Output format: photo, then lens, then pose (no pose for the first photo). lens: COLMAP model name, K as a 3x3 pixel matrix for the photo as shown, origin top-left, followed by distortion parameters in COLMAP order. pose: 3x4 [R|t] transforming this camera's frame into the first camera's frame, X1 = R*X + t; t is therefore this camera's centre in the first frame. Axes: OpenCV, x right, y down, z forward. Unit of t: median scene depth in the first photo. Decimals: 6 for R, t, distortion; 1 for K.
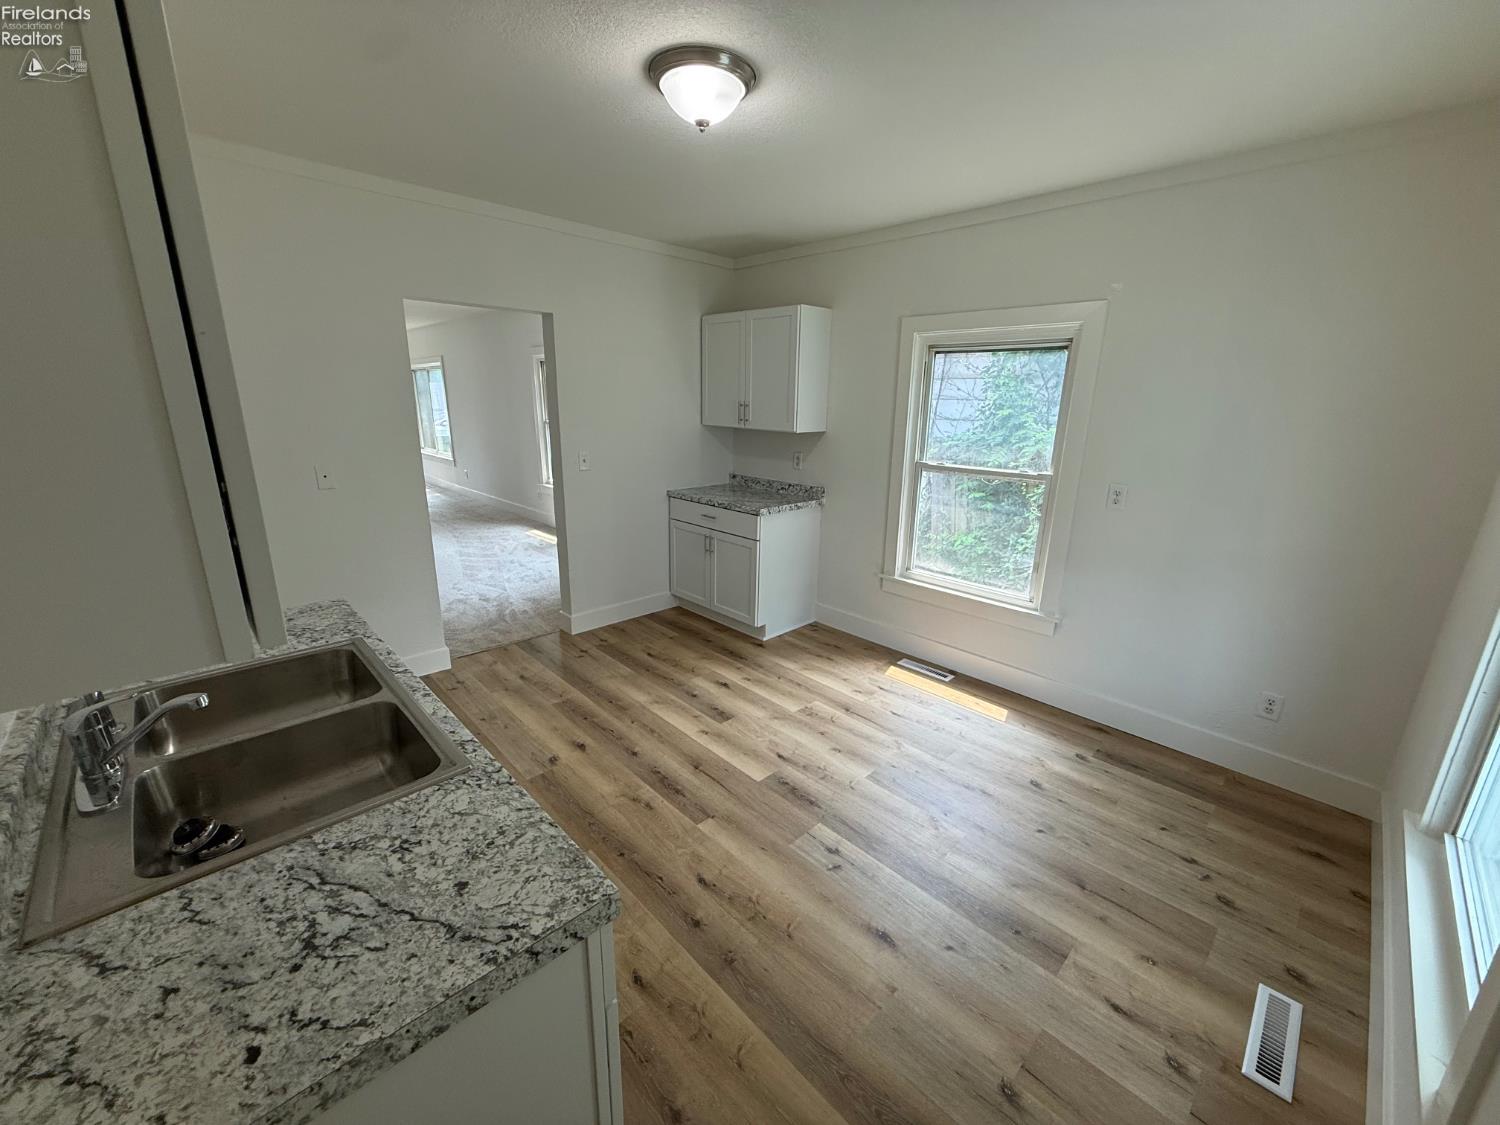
lens RADIAL K [[597.0, 0, 745.9], [0, 597.0, 558.6], [0, 0, 1]] dist [0.001305, 0.000215]
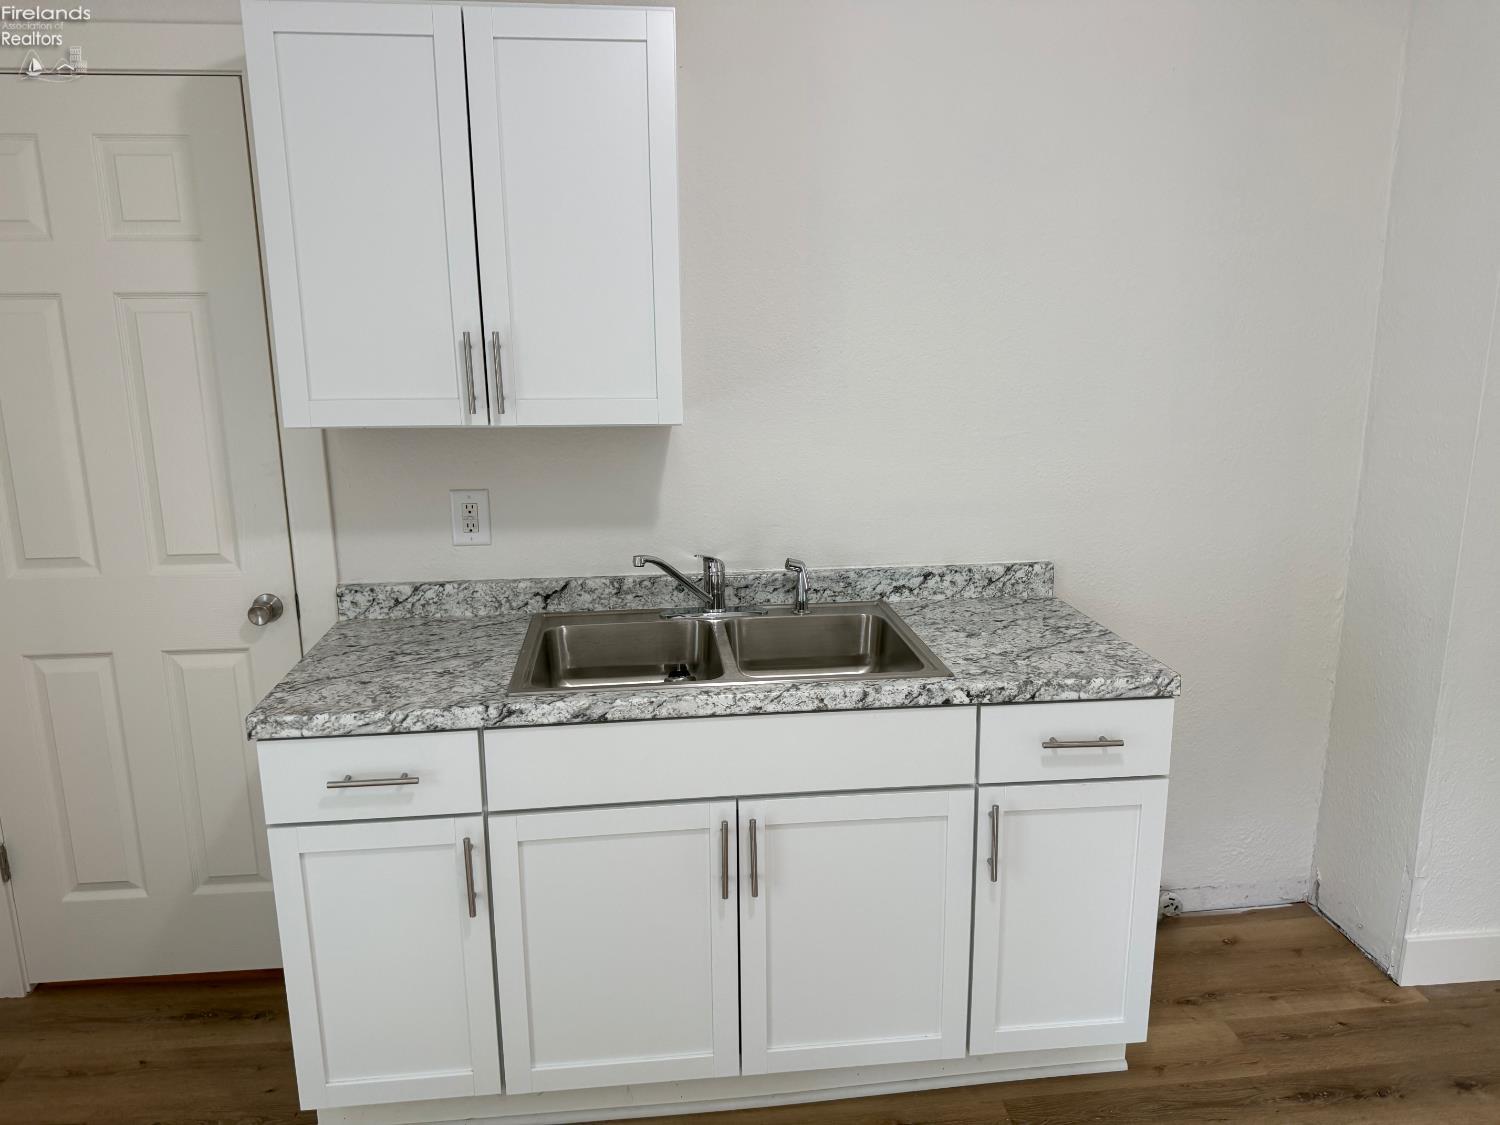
lens RADIAL K [[1105.7, 0, 769.7], [0, 1105.7, 563.6], [0, 0, 1]] dist [0.176645, -0.000135]
pose [[-0.609451, 0.169471, -0.774499, 0.291931], [-0.213026, 0.905959, 0.365866, -0.267056], [0.763668, 0.387966, -0.516036, 0.957316]]
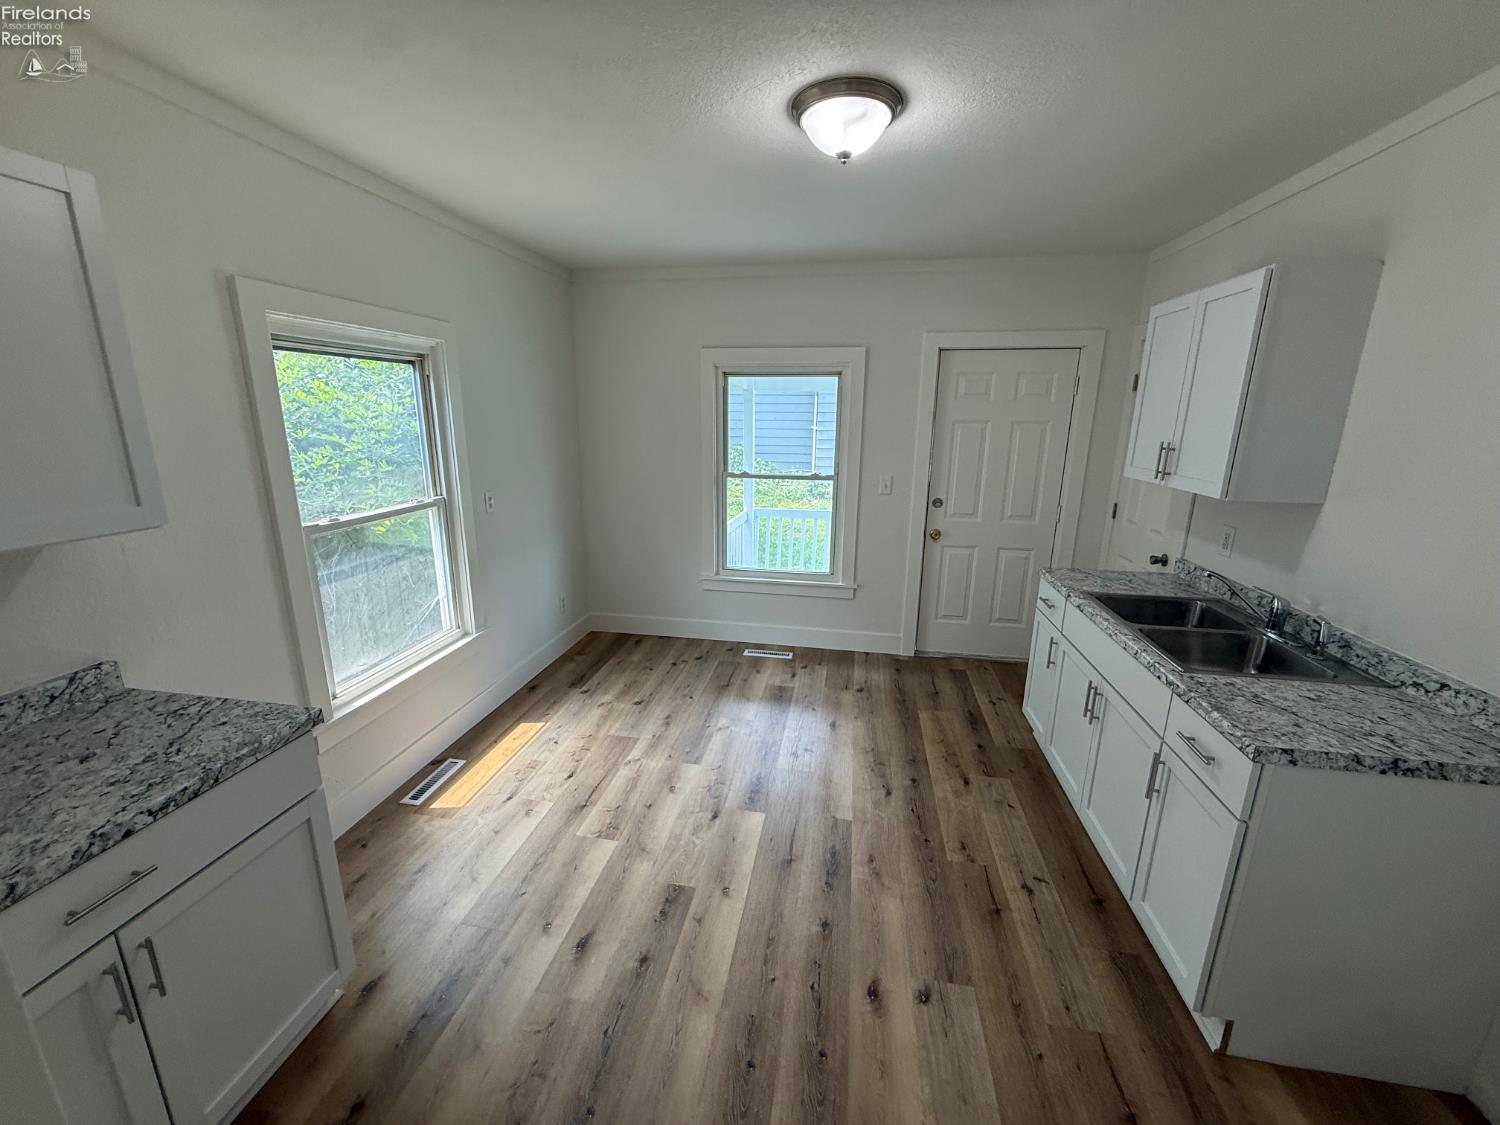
lens RADIAL K [[597.0, 0, 745.9], [0, 597.0, 558.6], [0, 0, 1]] dist [0.001305, 0.000215]
pose [[-0.587254, -0.217898, 0.779521, -0.644191], [0.191793, 0.898192, 0.395558, -0.406729], [-0.786351, 0.381799, -0.485676, 1.354038]]
